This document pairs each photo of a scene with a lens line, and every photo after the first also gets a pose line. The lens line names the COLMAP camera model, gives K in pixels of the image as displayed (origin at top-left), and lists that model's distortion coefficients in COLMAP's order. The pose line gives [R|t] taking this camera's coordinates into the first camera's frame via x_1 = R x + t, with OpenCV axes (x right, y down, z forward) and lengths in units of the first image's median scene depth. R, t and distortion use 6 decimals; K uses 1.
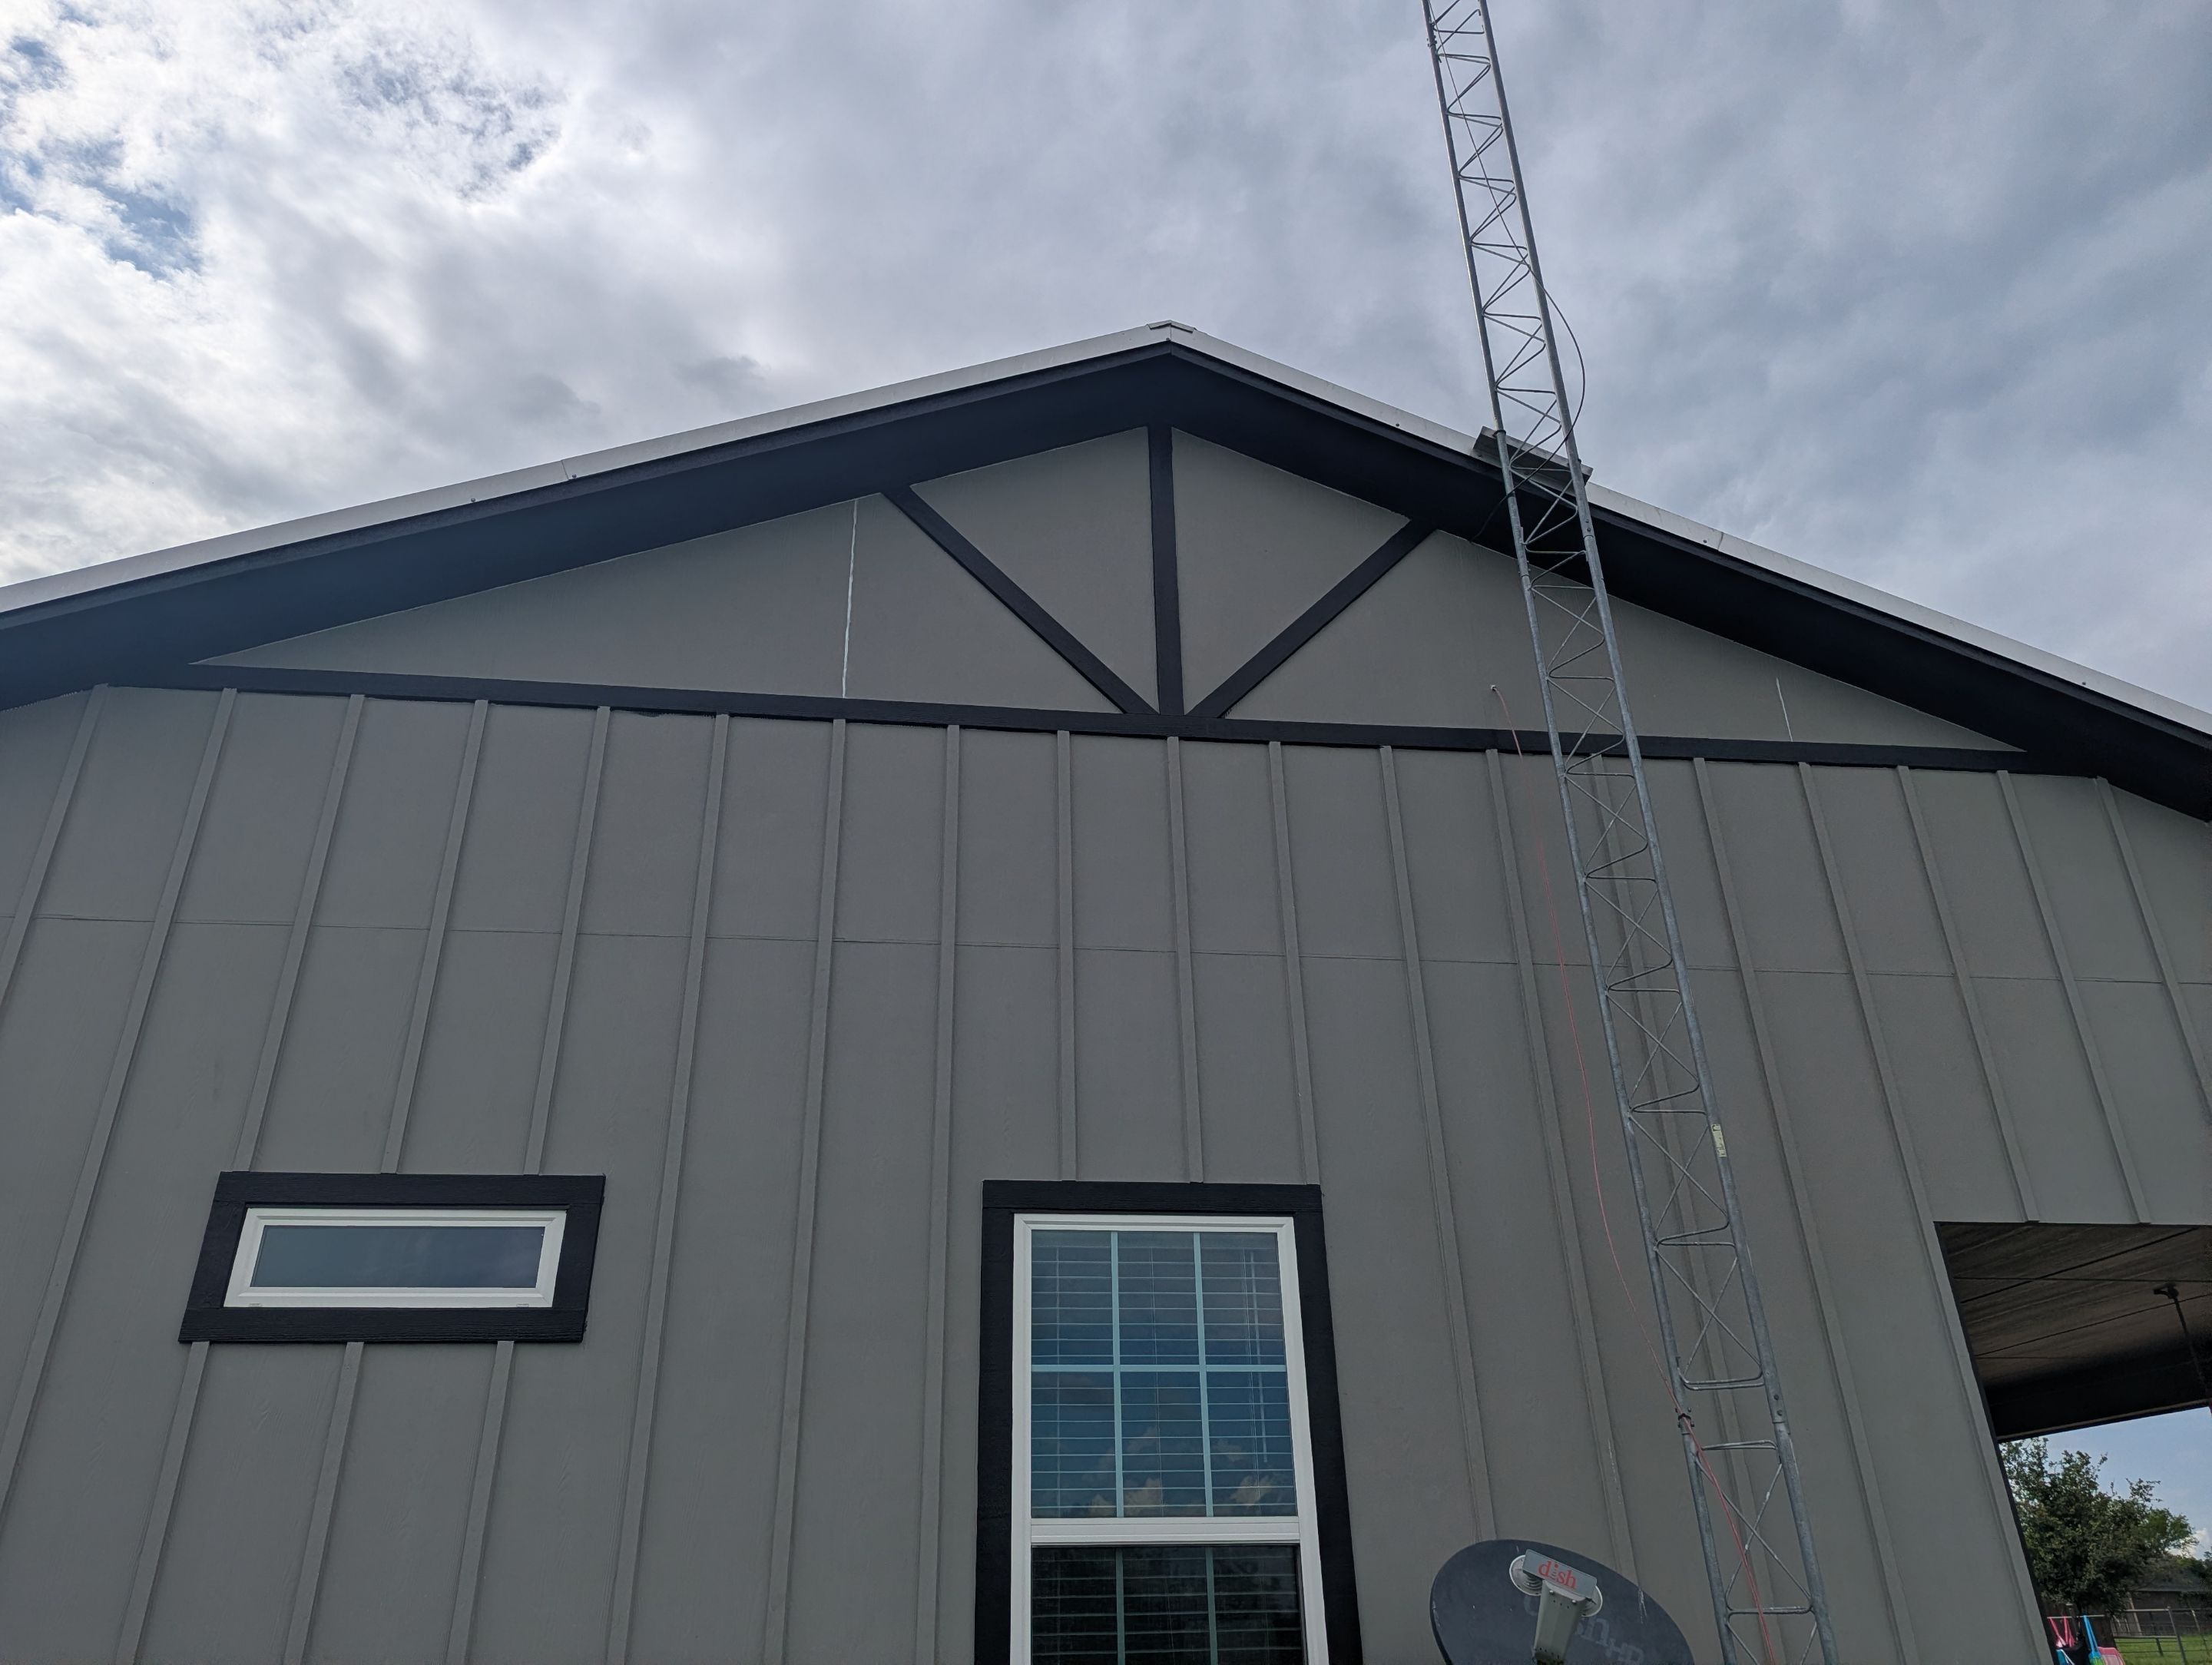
lens RADIAL K [[1578.0, 0, 1097.0], [0, 1578.0, 786.1], [0, 0, 1]] dist [0.033519, -0.004255]
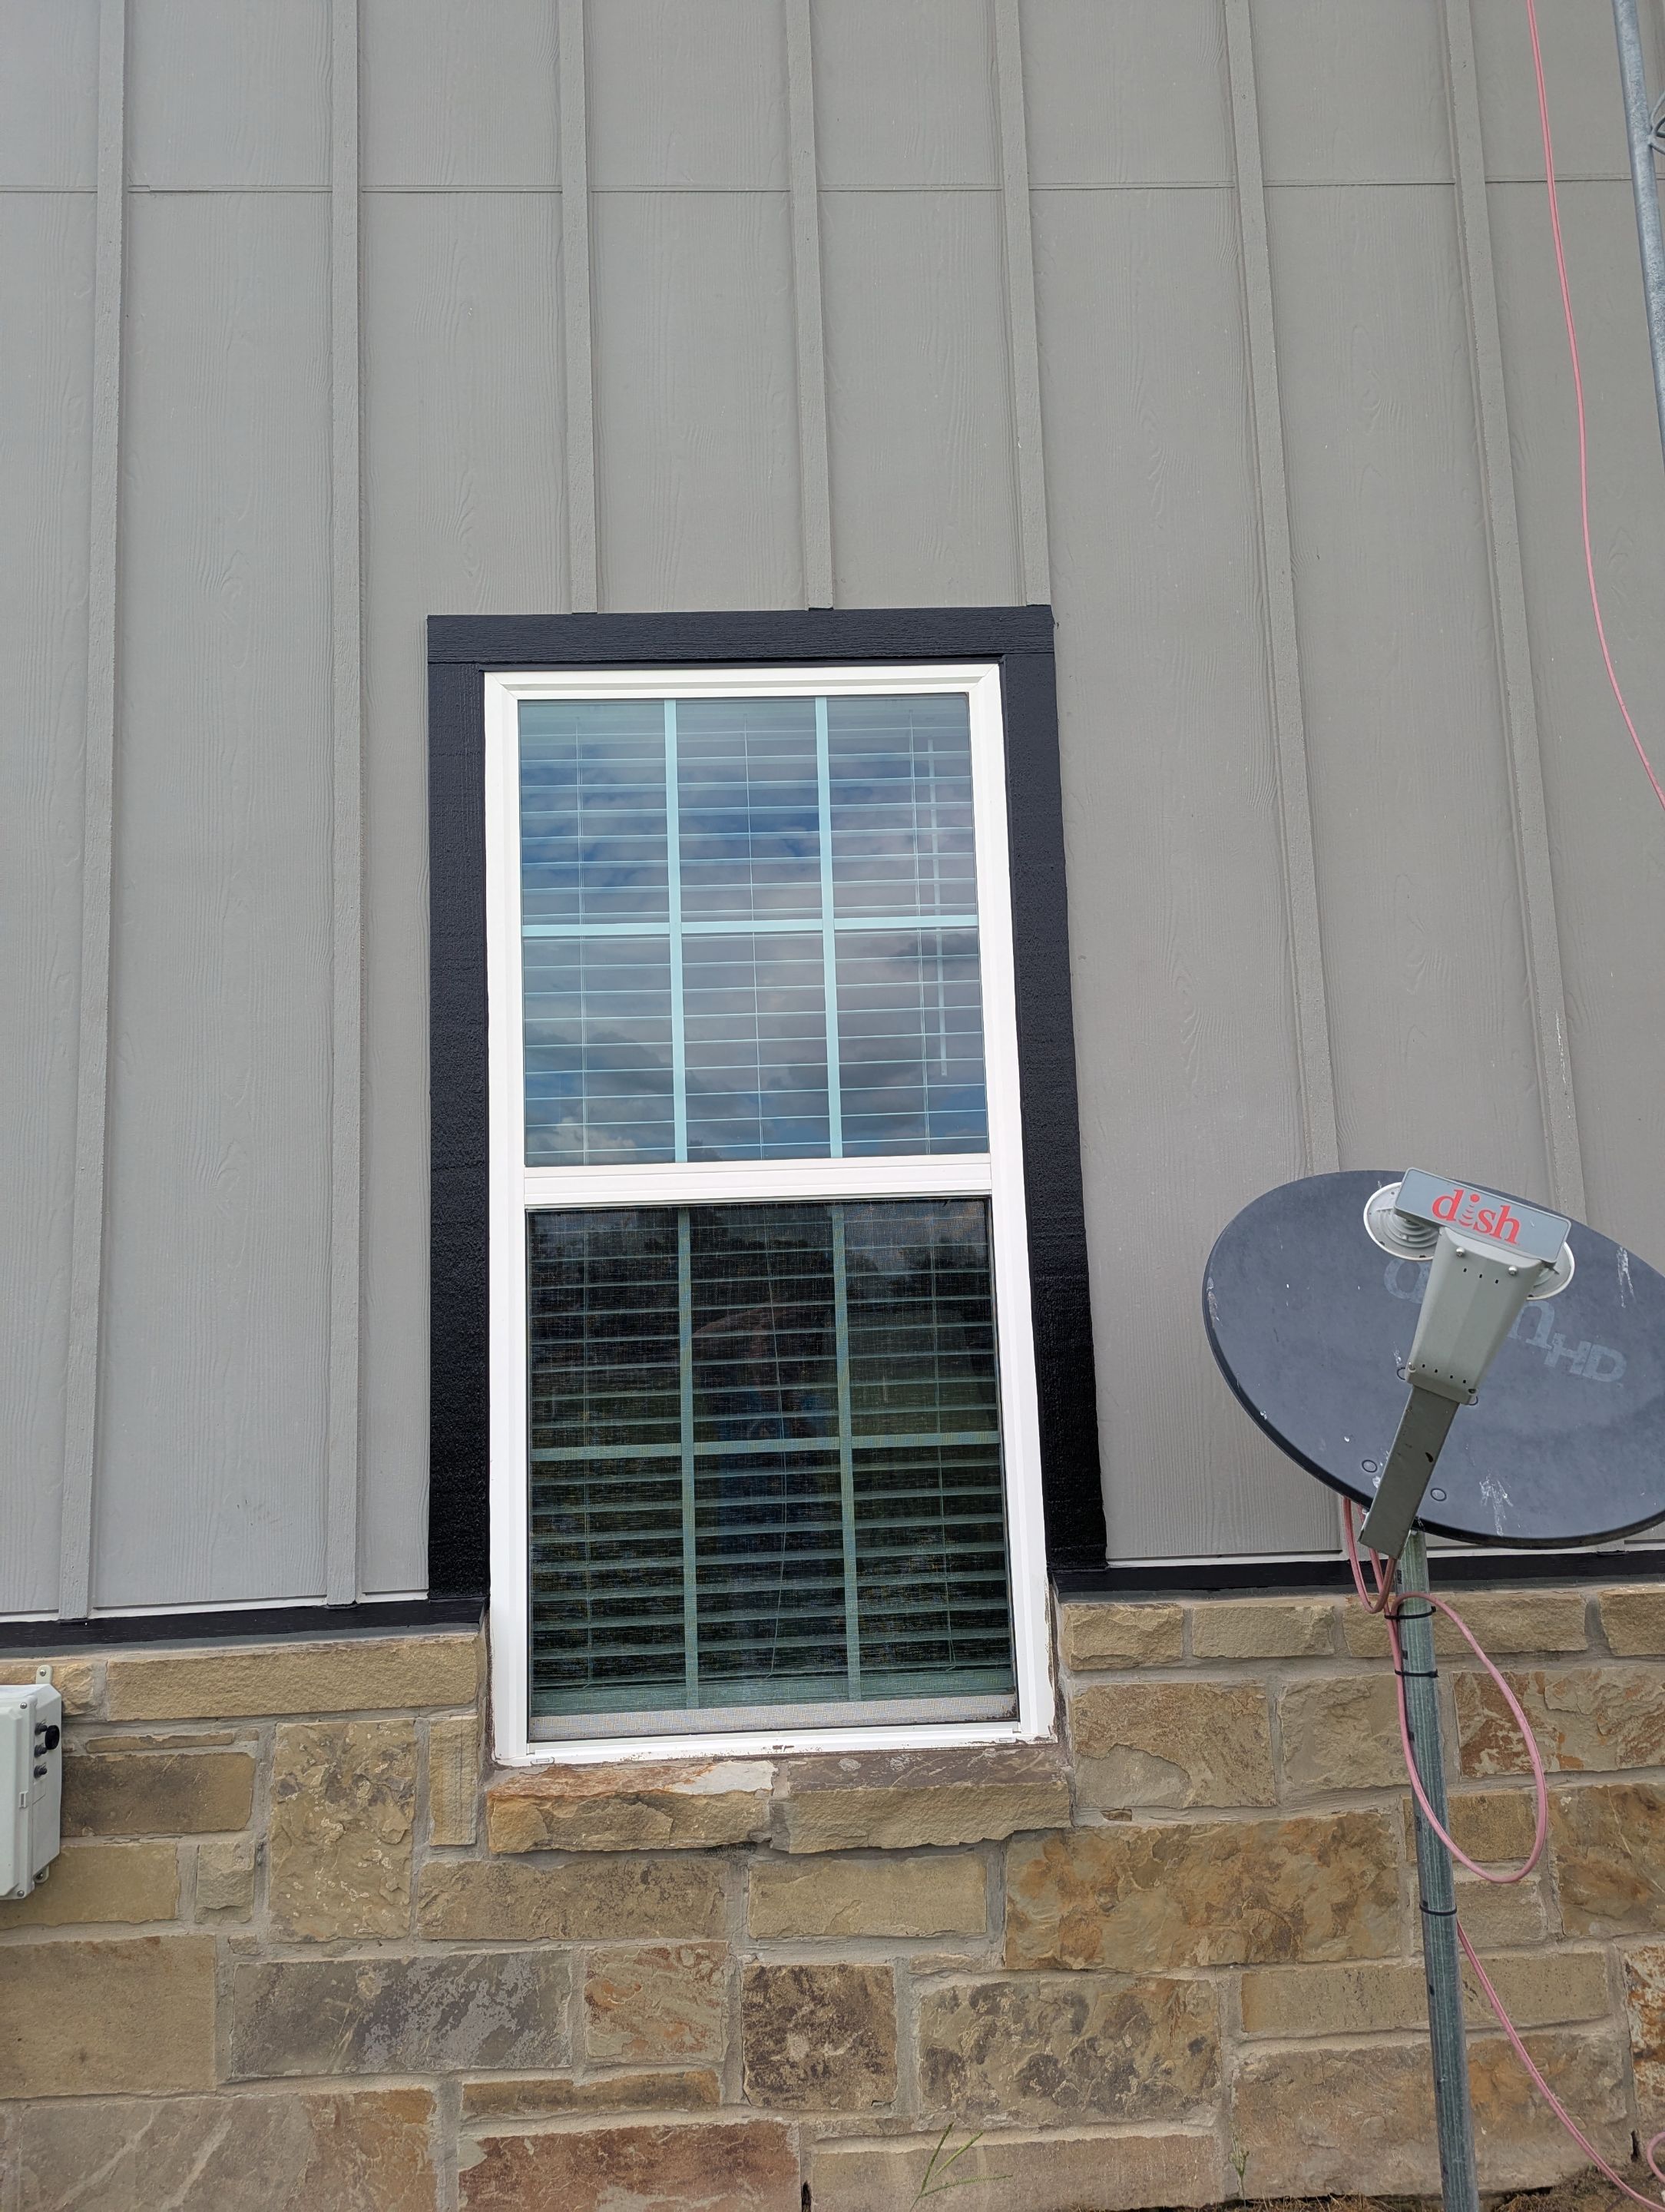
lens RADIAL K [[1615.1, 0, 832.5], [0, 1615.1, 1106.0], [0, 0, 1]] dist [0.091976, -0.114256]
pose [[0.996299, -0.027883, -0.081310, 0.112215], [0.054714, 0.935262, 0.349701, 0.224068], [0.066296, -0.352855, 0.933326, 0.433780]]
